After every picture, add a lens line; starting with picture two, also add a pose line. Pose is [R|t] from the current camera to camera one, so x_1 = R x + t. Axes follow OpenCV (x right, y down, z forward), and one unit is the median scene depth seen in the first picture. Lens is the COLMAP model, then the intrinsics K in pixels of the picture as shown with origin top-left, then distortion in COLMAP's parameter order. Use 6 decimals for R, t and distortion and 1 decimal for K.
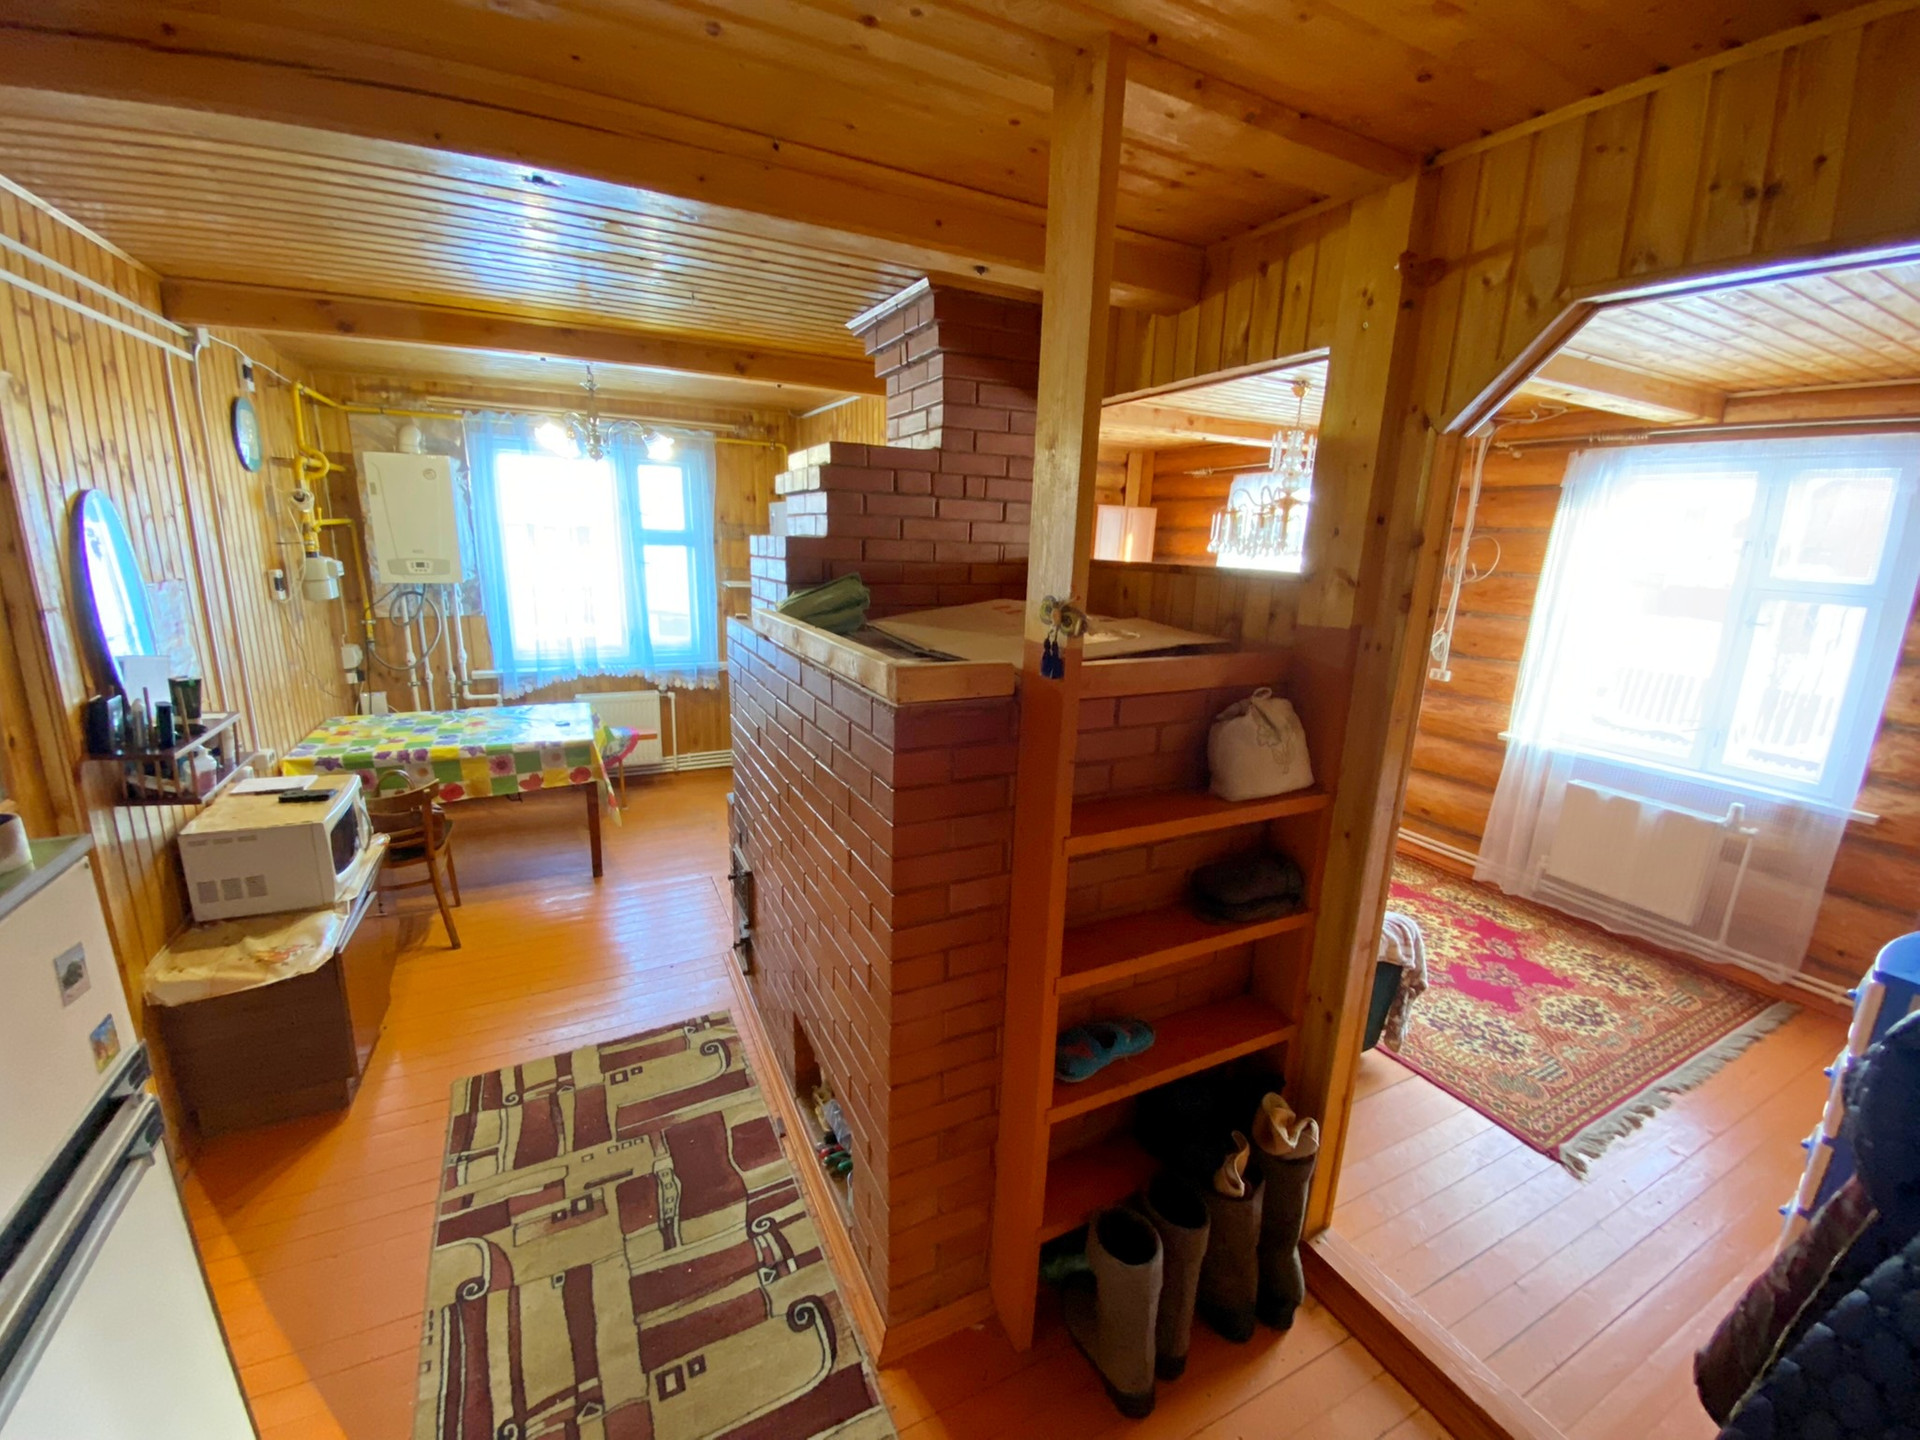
lens RADIAL K [[781.7, 0, 956.8], [0, 781.7, 718.0], [0, 0, 1]] dist [0.024354, -0.024907]
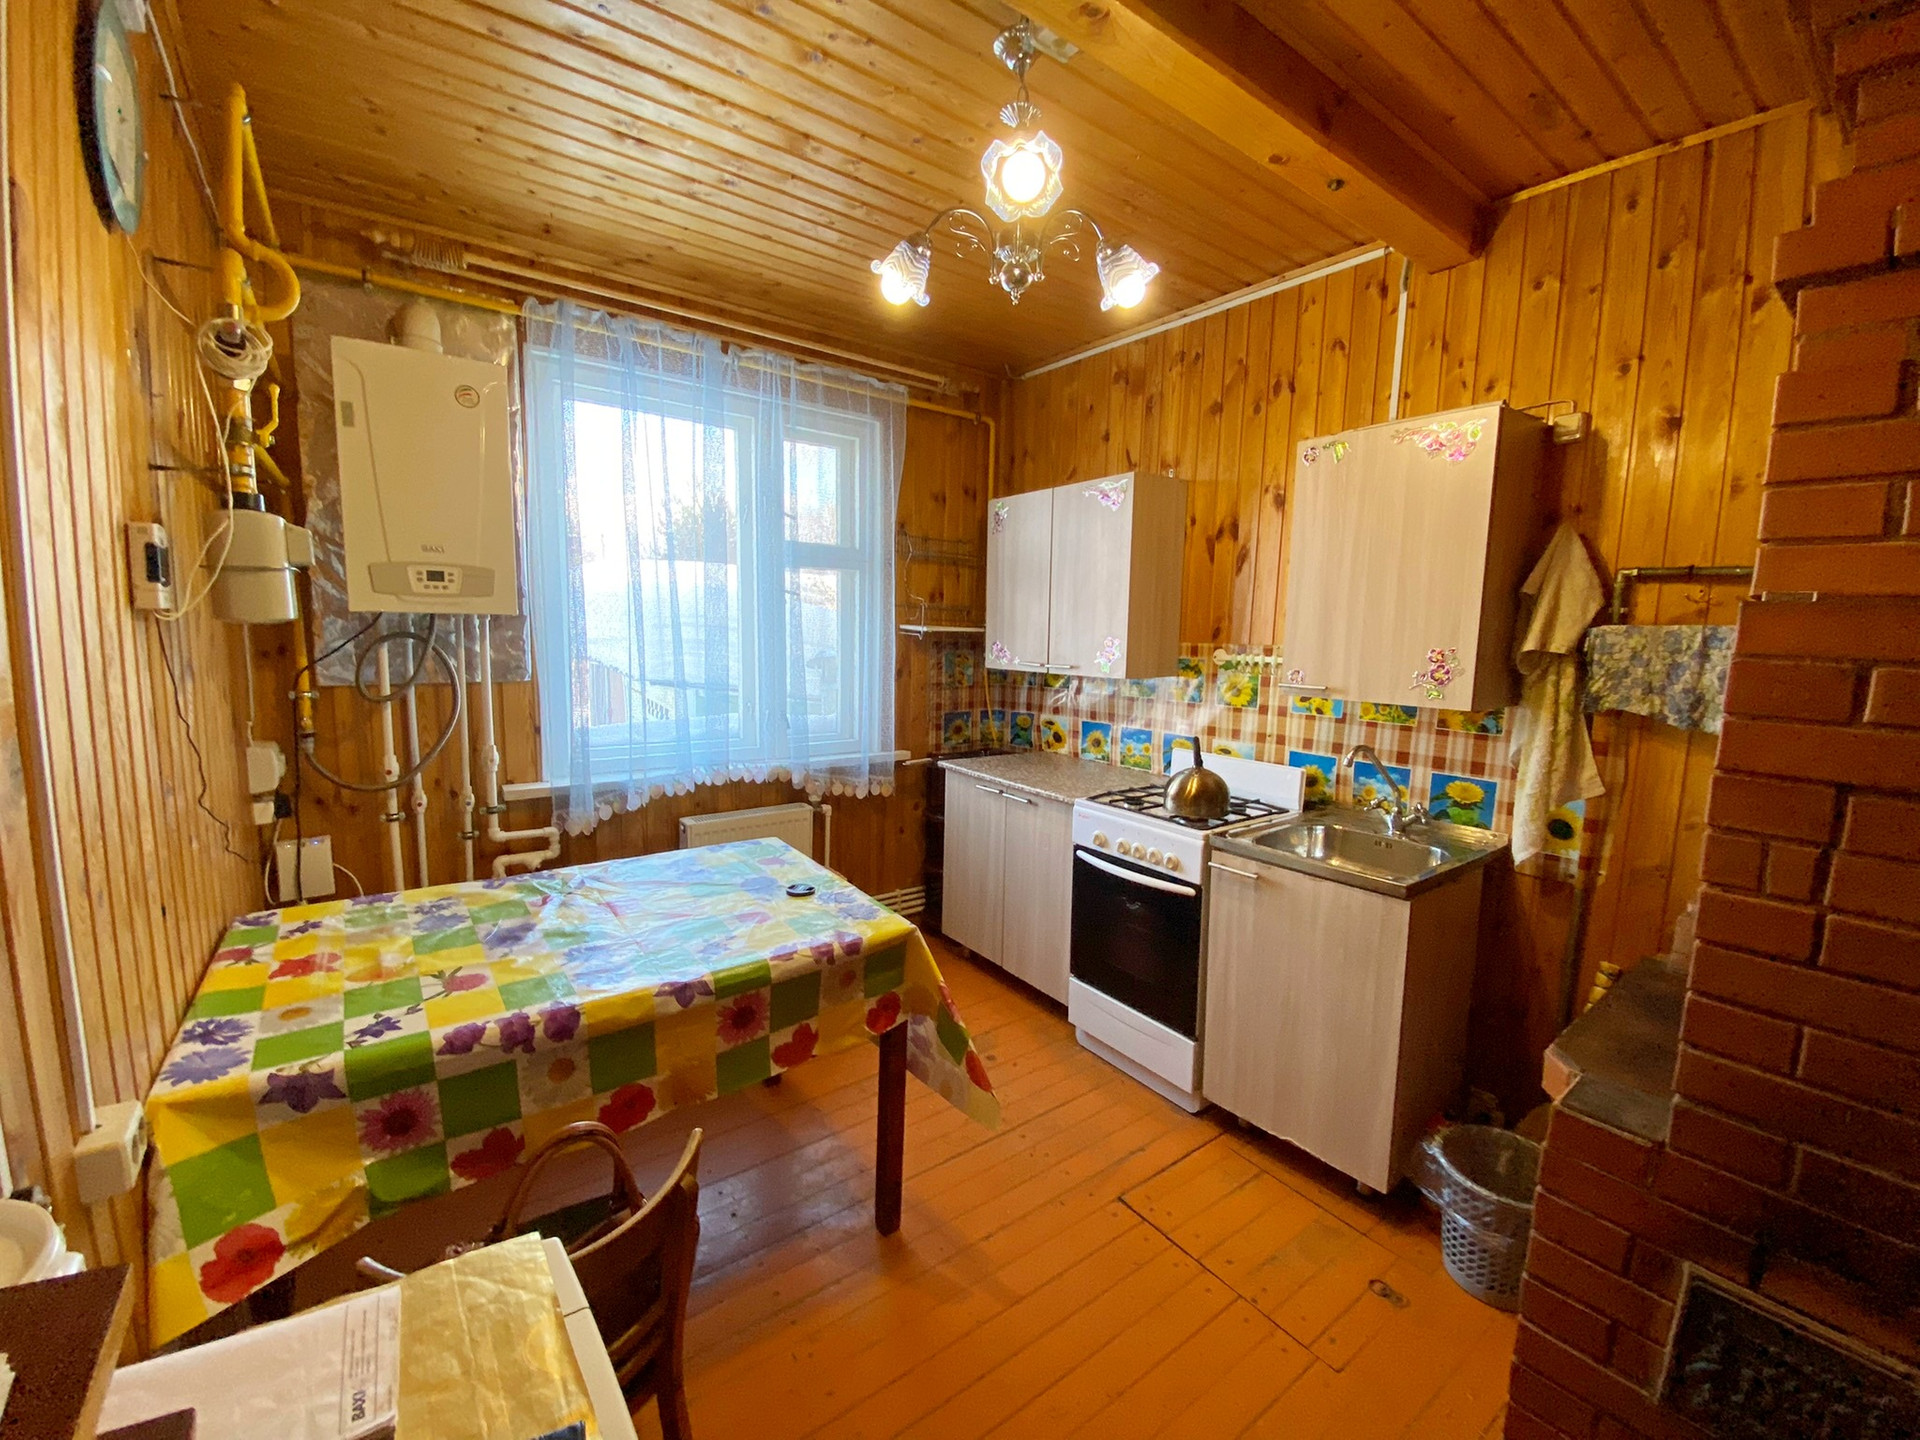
lens RADIAL K [[775.0, 0, 945.8], [0, 775.0, 715.8], [0, 0, 1]] dist [0.018004, -0.018974]
pose [[0.985877, -0.031980, 0.164388, -0.790601], [0.050003, 0.993034, -0.106695, -0.069138], [-0.159830, 0.113408, 0.980608, 0.842954]]
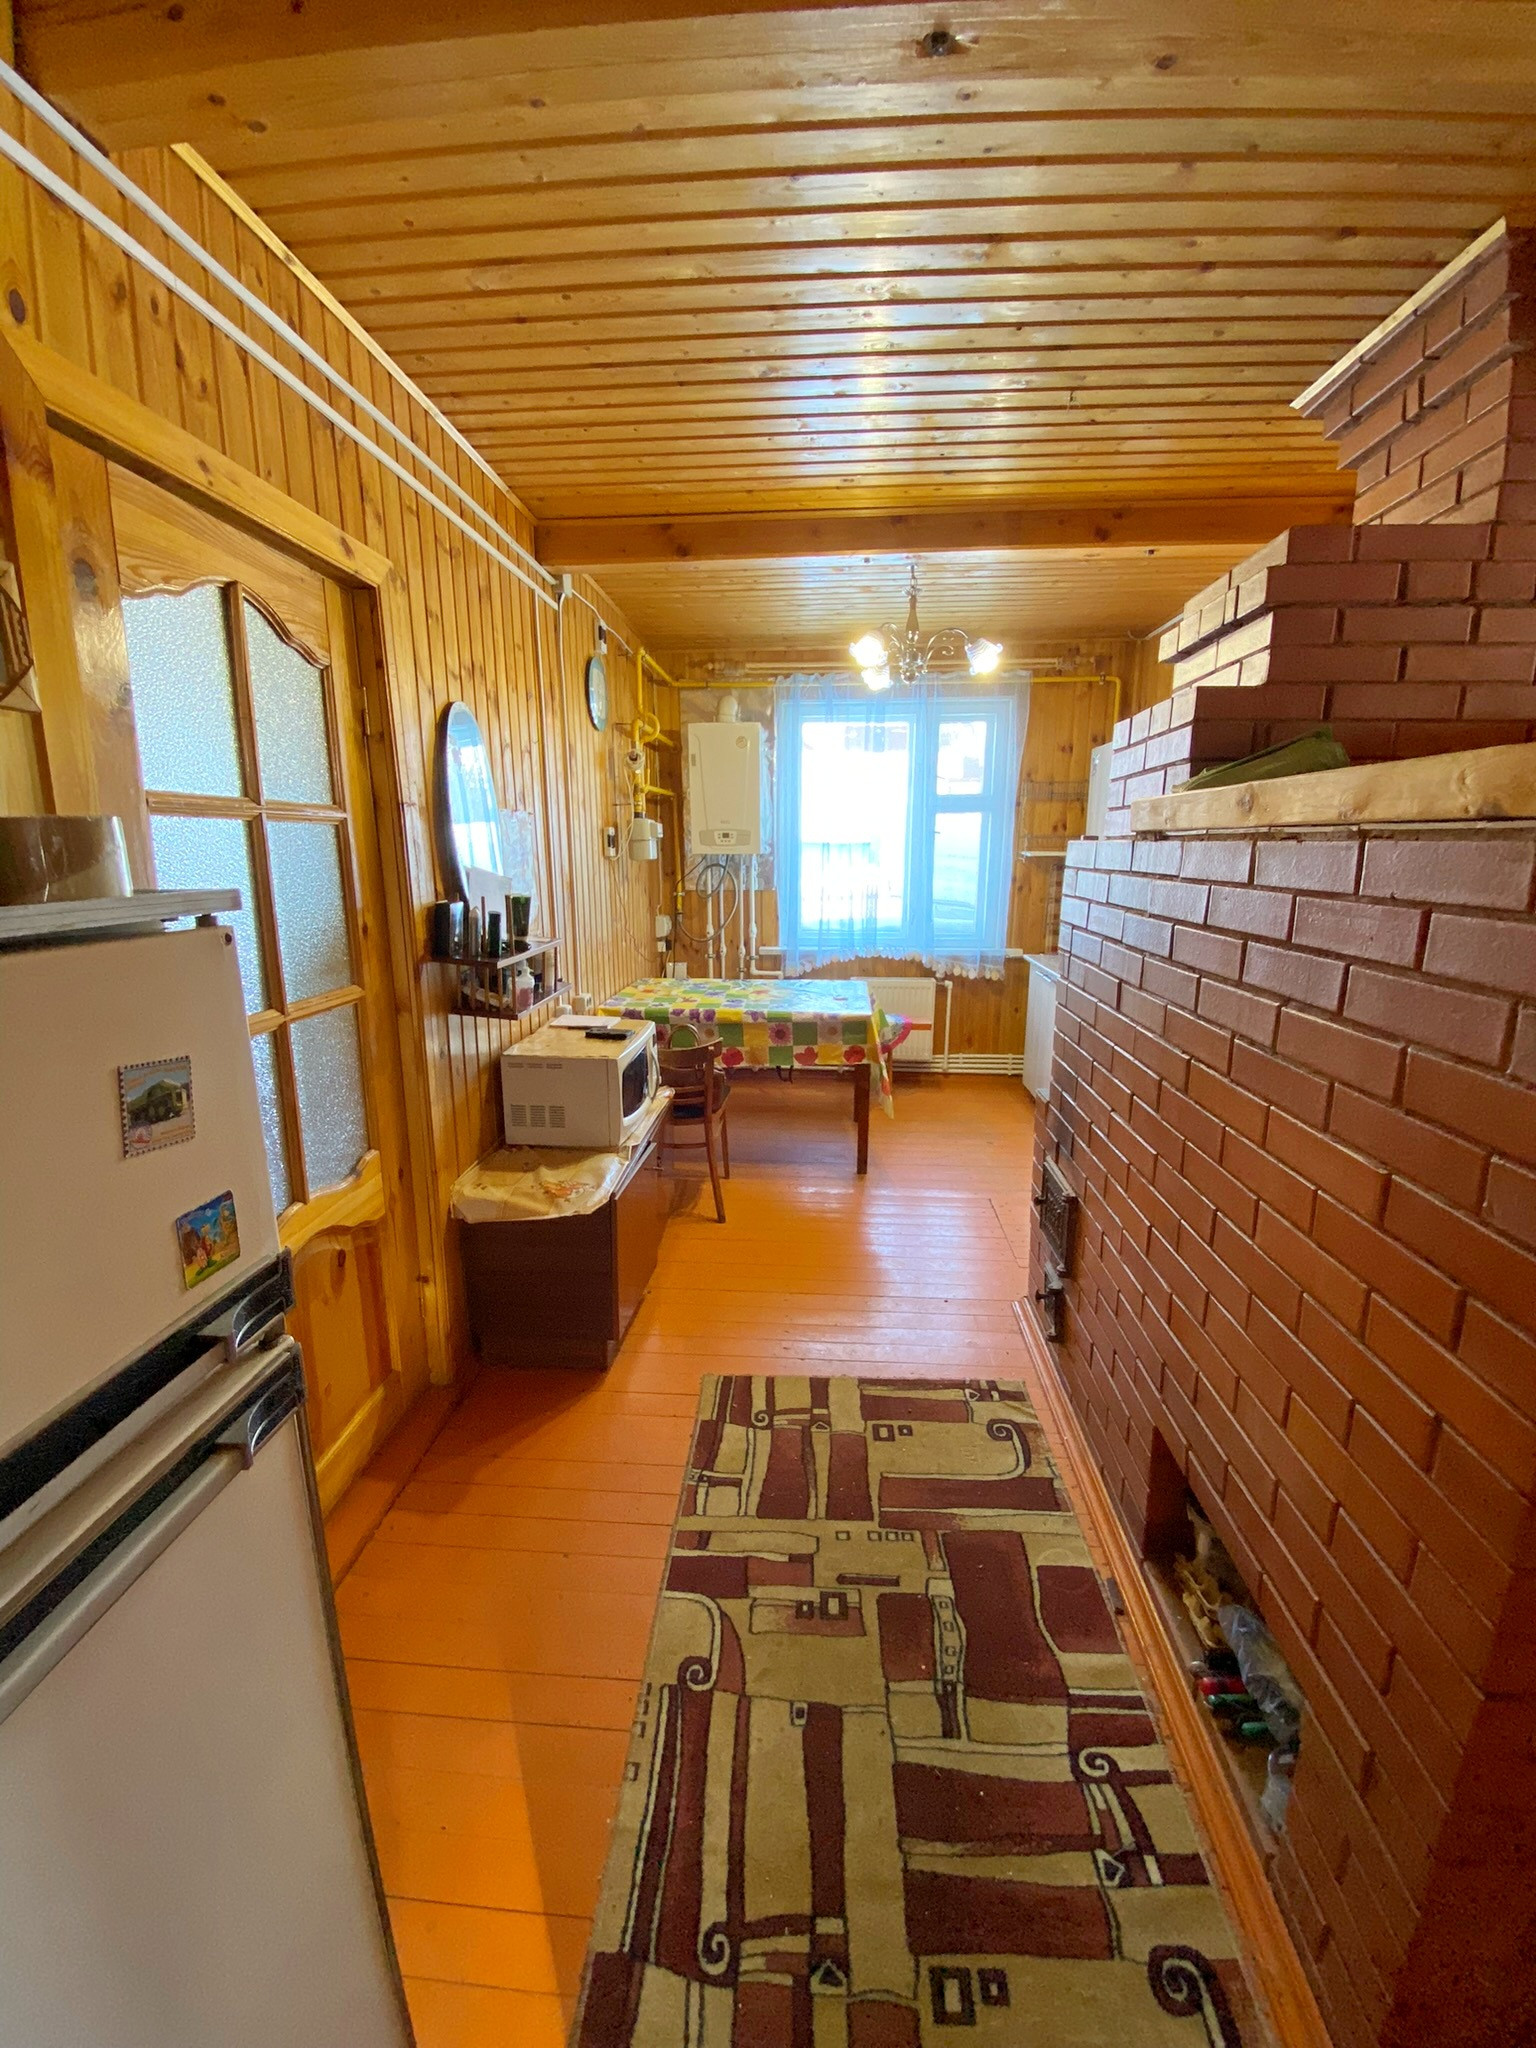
lens RADIAL K [[826.7, 0, 769.0], [0, 826.7, 1011.2], [0, 0, 1]] dist [0.018004, -0.018974]
pose [[0.859813, 0.067859, -0.506080, -0.150581], [-0.090364, 0.995708, -0.020013, 0.078779], [0.502549, 0.062939, 0.862254, 0.231838]]
